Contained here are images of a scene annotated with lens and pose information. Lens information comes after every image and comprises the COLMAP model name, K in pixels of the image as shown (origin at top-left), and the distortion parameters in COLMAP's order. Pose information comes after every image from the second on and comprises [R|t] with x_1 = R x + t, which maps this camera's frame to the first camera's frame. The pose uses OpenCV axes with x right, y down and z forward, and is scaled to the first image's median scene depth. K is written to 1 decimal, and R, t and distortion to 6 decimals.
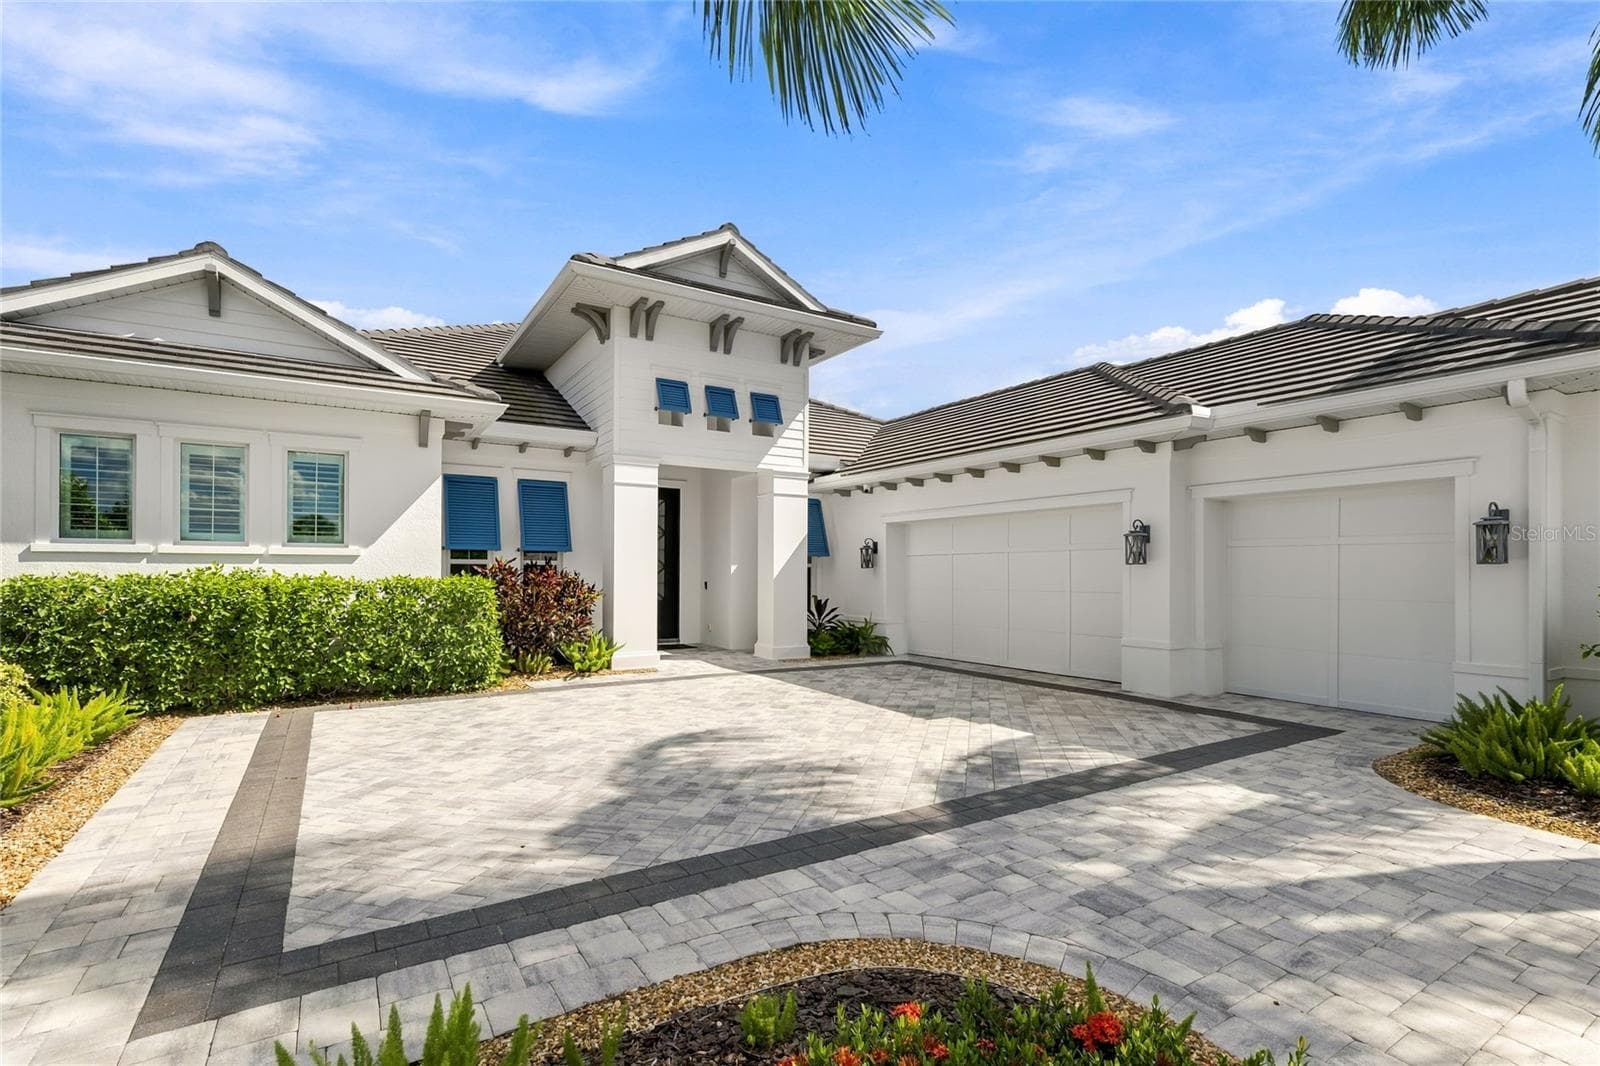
lens RADIAL K [[728.1, 0, 788.4], [0, 728.1, 580.1], [0, 0, 1]] dist [0.002029, 0.000211]
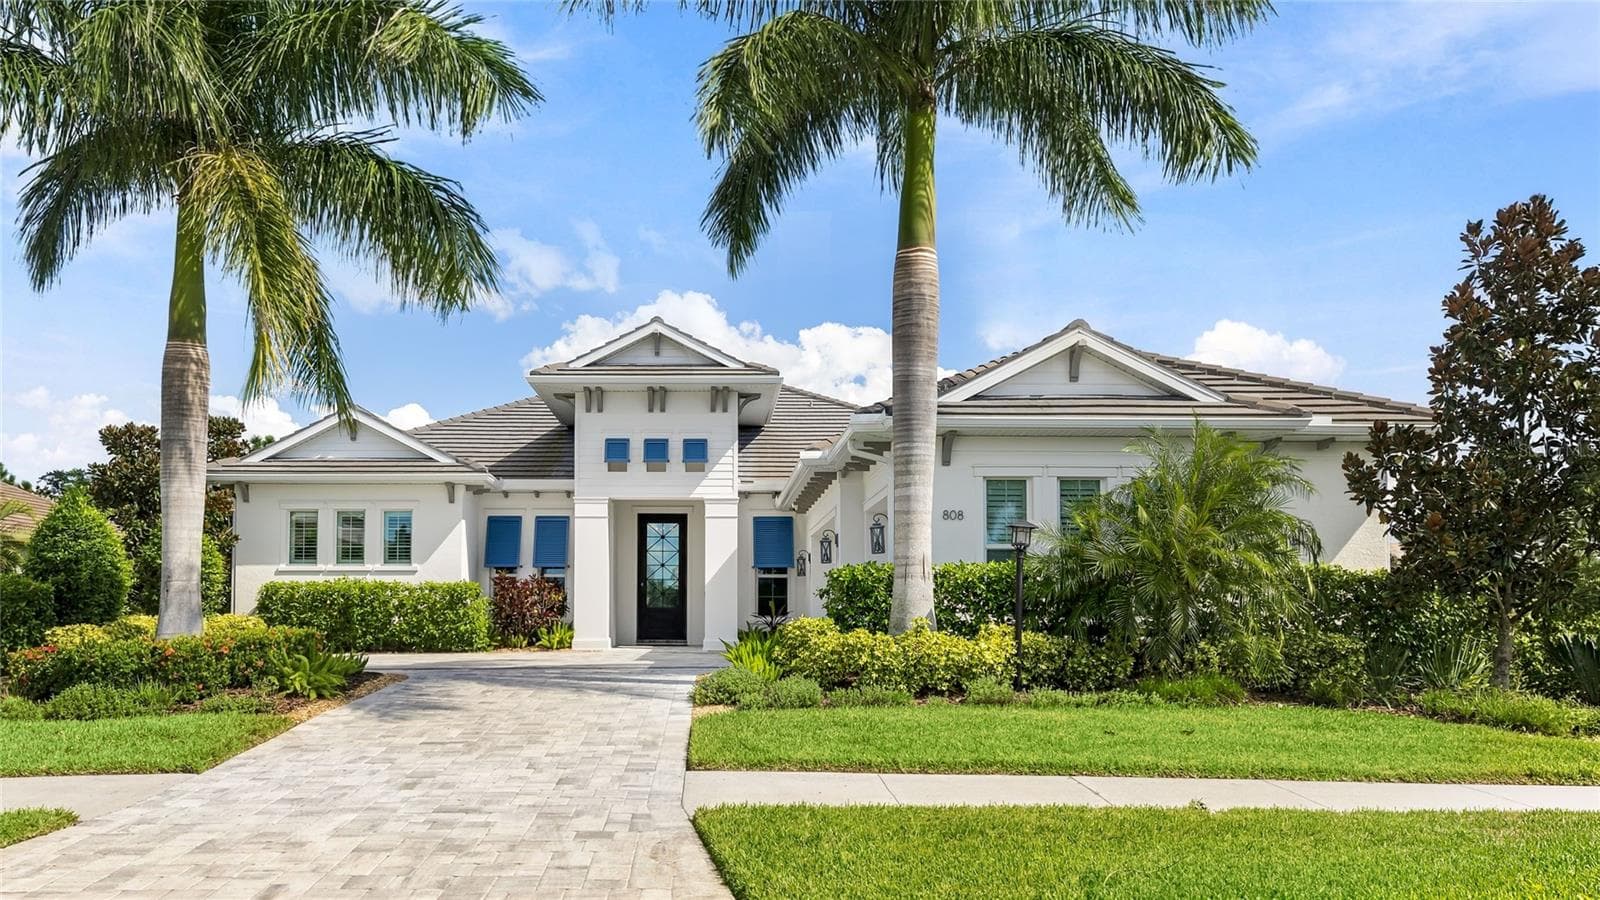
lens RADIAL K [[1166.1, 0, 733.3], [0, 1166.1, 592.0], [0, 0, 1]] dist [0.002237, -0.001712]
pose [[0.851432, -0.015080, -0.524249, 1.252298], [-0.002503, 0.999458, -0.032815, 0.088639], [0.524460, 0.029252, 0.850933, -0.789461]]
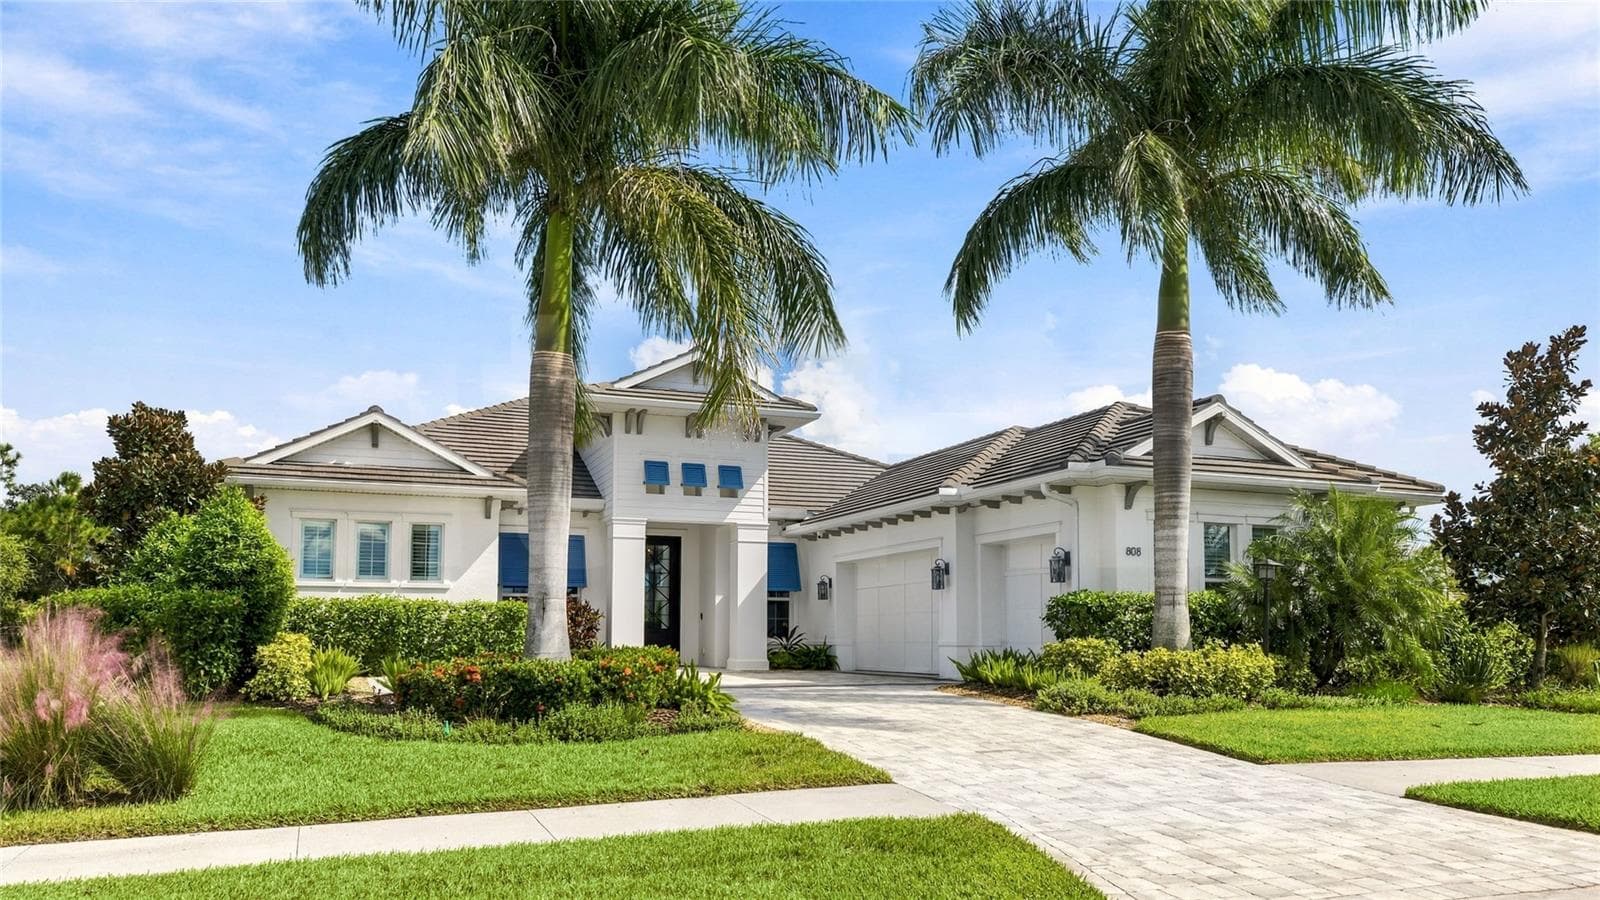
lens RADIAL K [[1169.0, 0, 800.5], [0, 1169.0, 579.2], [0, 0, 1]] dist [0.005913, 0.002879]
pose [[0.984007, -0.011393, -0.177766, 0.537047], [0.000038, 0.997966, -0.063750, 0.094821], [0.178131, 0.062724, 0.982006, -1.191027]]
